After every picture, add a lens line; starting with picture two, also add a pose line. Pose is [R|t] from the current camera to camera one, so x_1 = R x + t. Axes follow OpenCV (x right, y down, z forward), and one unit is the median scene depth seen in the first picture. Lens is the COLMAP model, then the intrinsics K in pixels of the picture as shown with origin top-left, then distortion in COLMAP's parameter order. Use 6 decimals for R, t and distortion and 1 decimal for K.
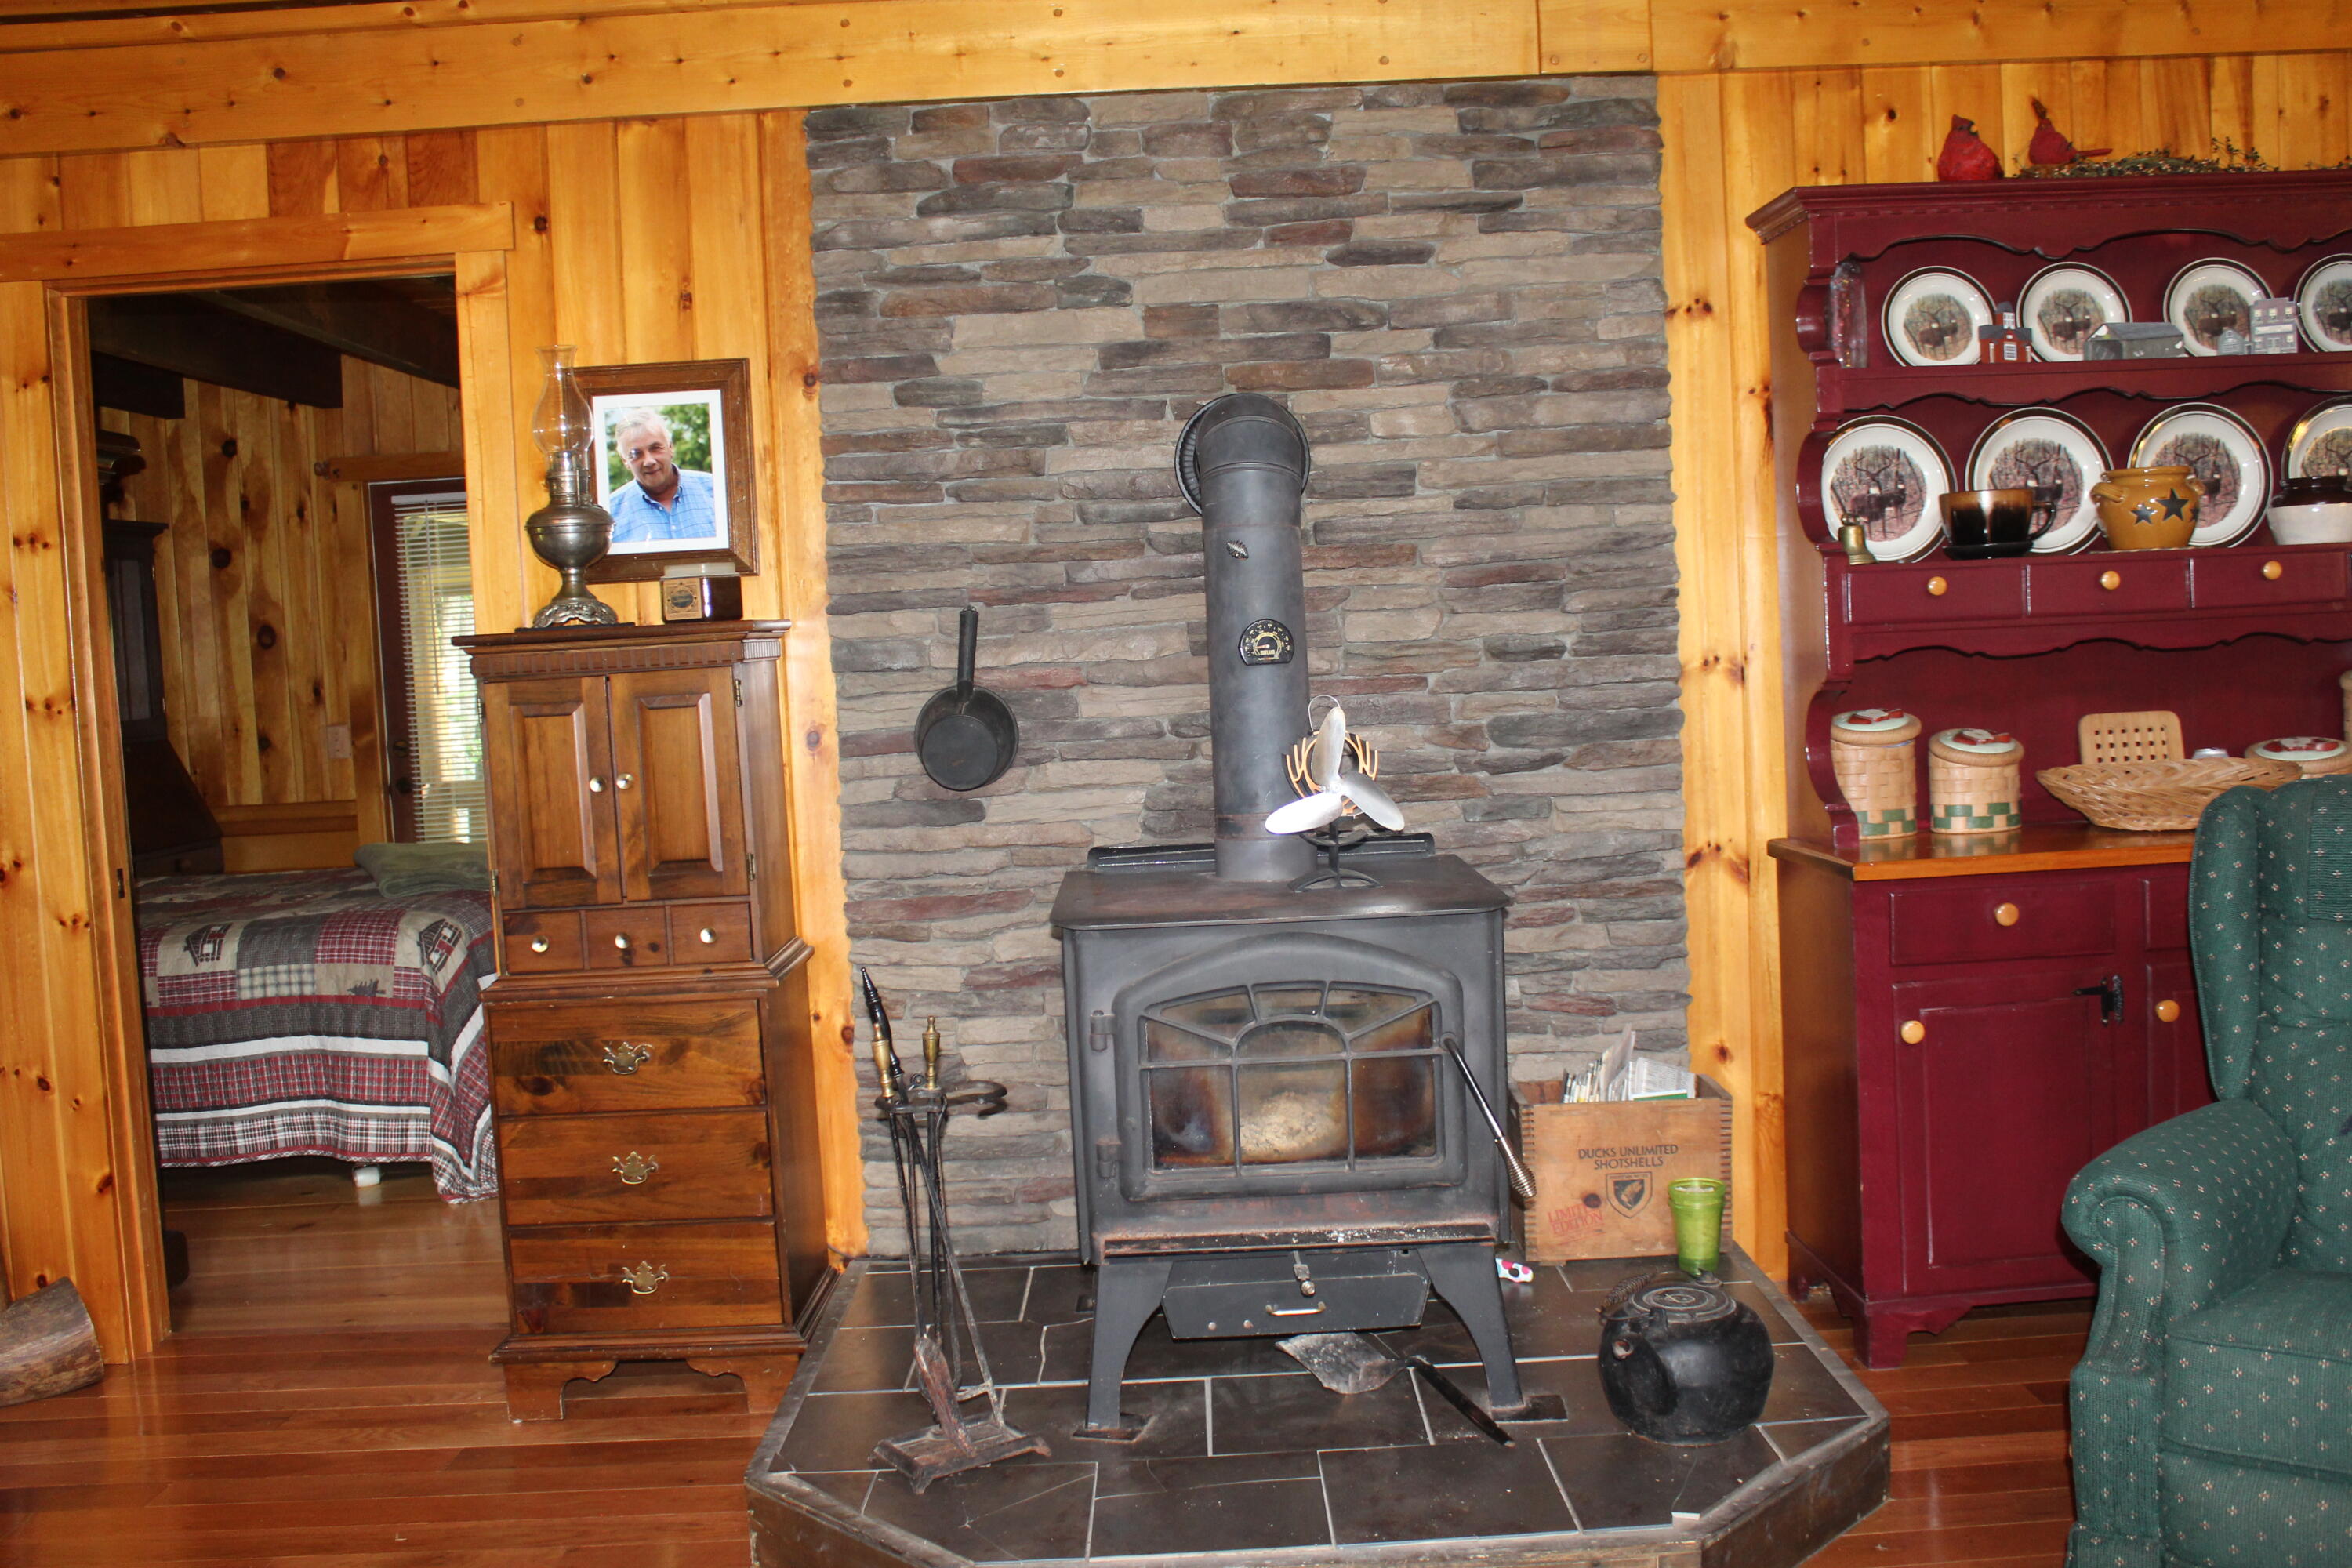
lens RADIAL K [[2148.6, 0, 1176.2], [0, 2148.6, 806.8], [0, 0, 1]] dist [-0.064714, 0.000000]
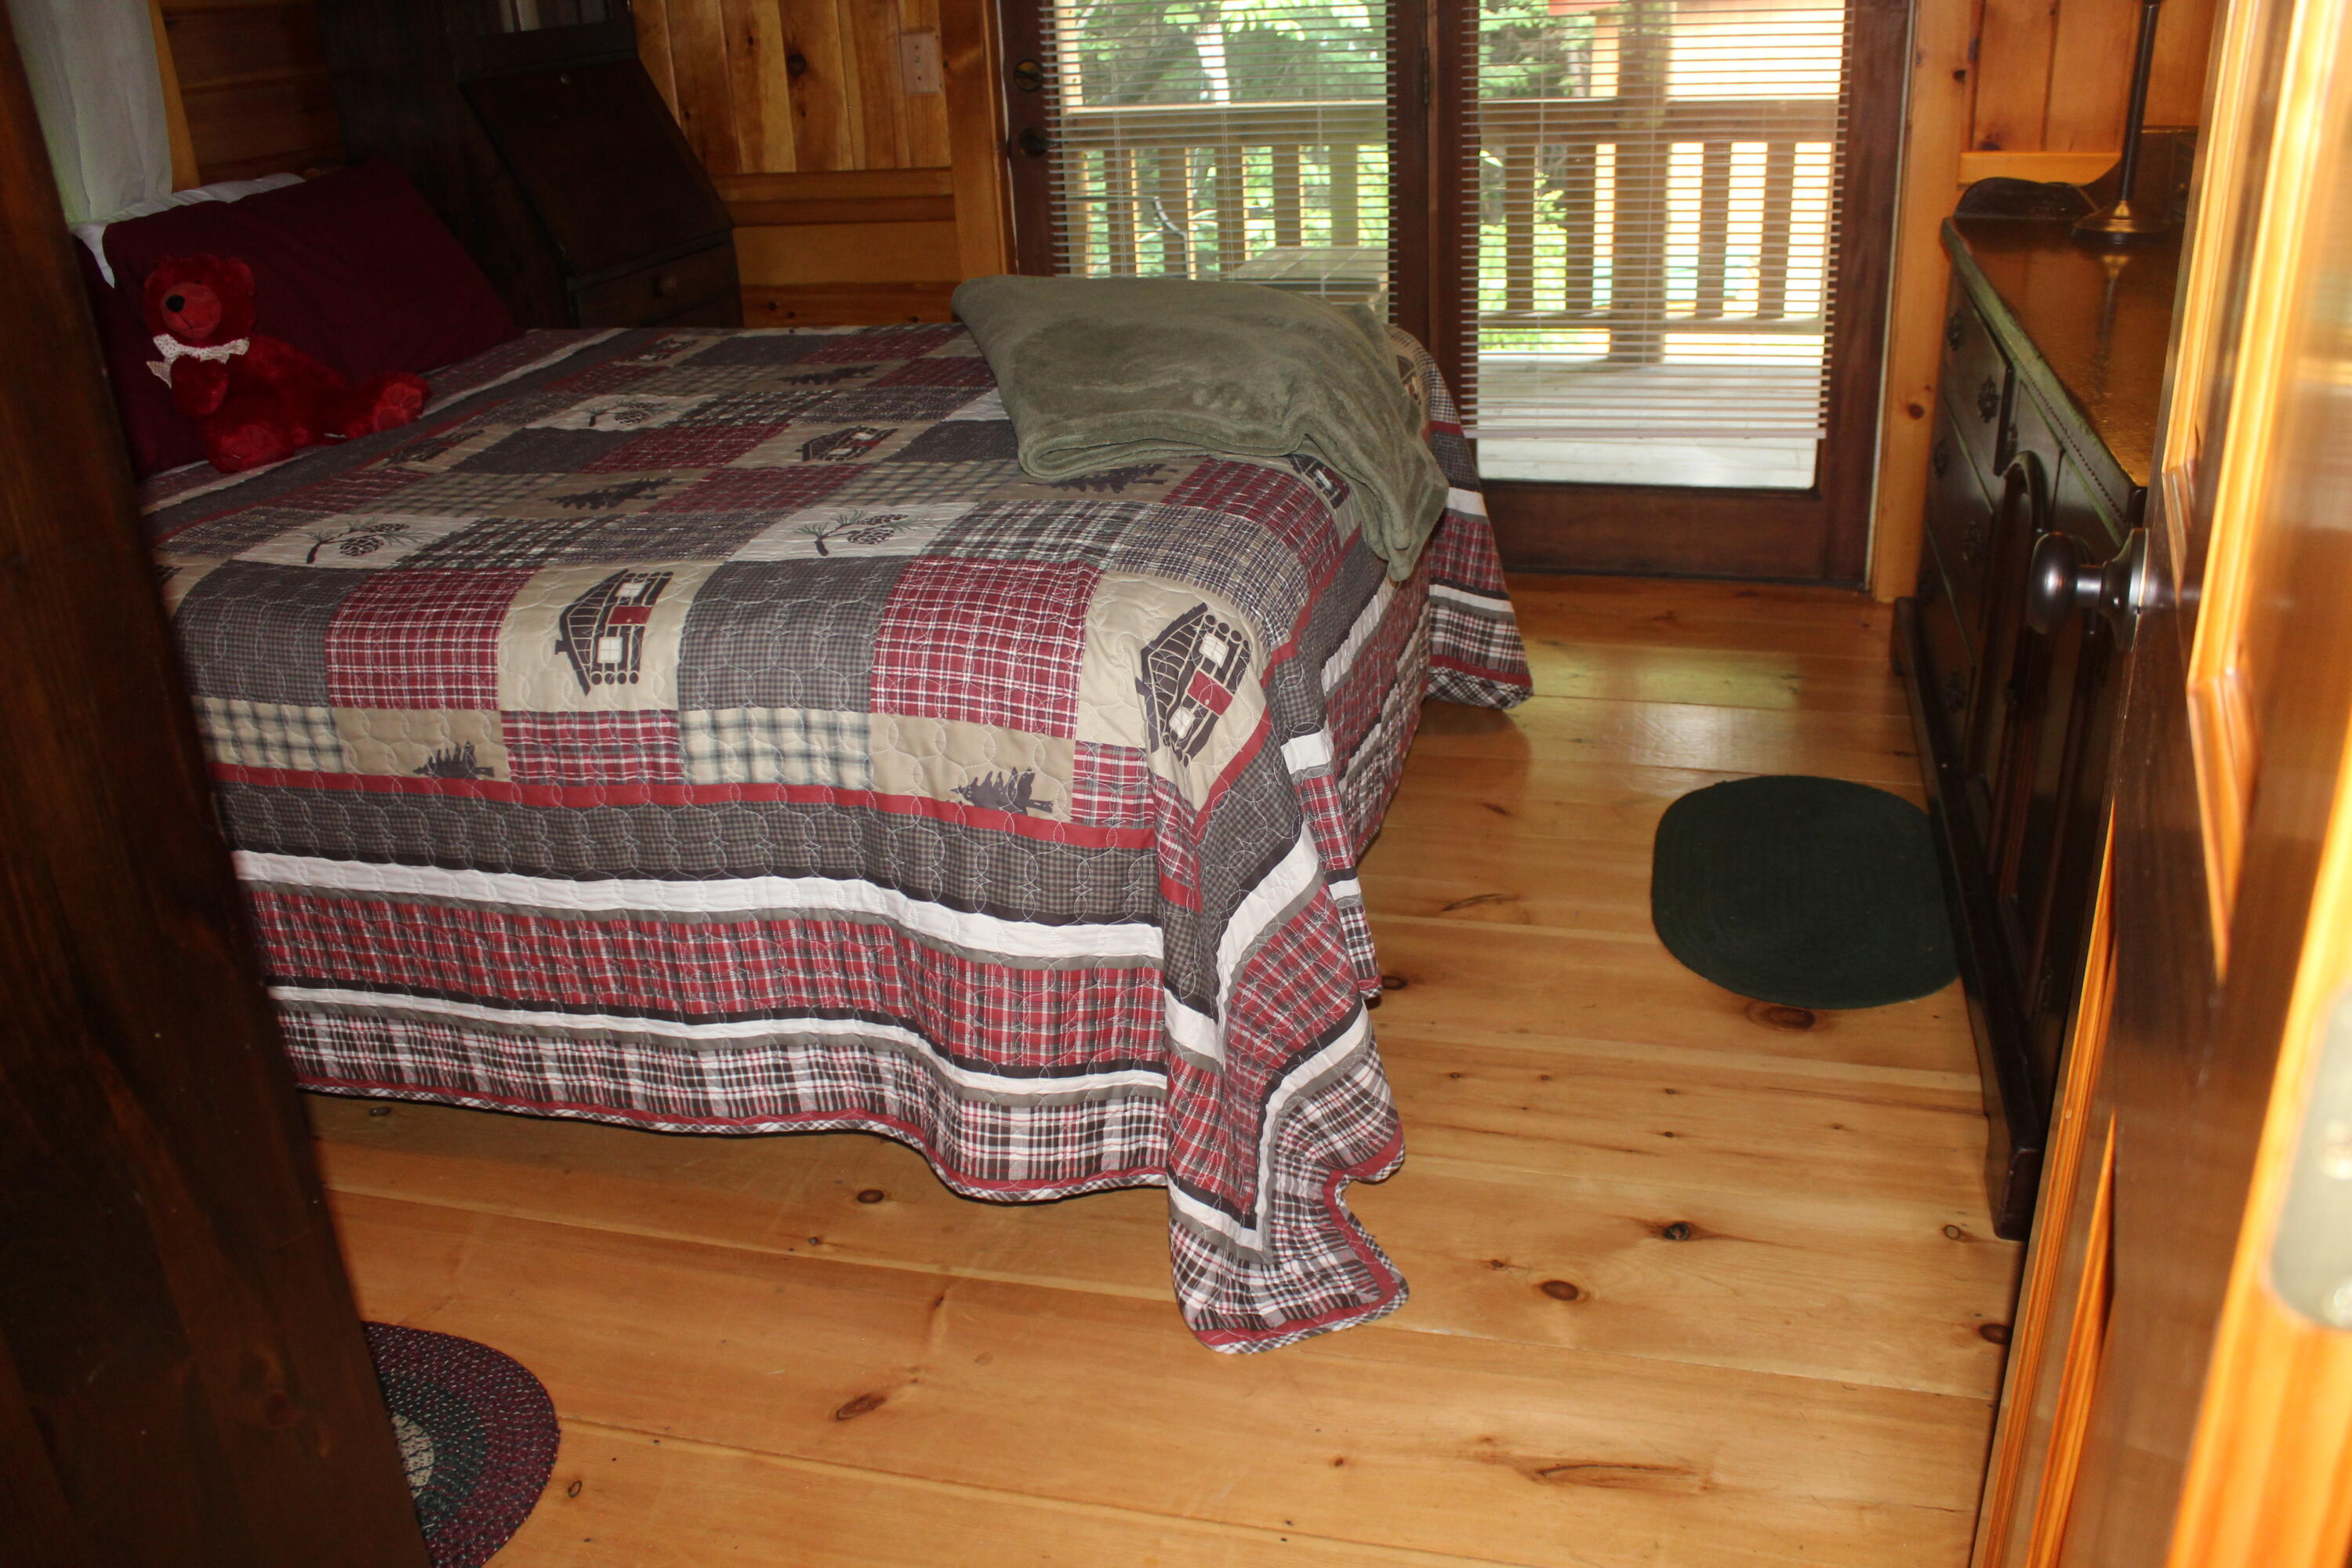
lens RADIAL K [[1985.4, 0, 1155.1], [0, 1985.4, 780.8], [0, 0, 1]] dist [-0.127806, 0.054836]
pose [[0.965360, 0.097917, -0.241851, -0.269211], [-0.012885, 0.943673, 0.330629, -0.031279], [0.260602, -0.316060, 0.912246, 0.686277]]
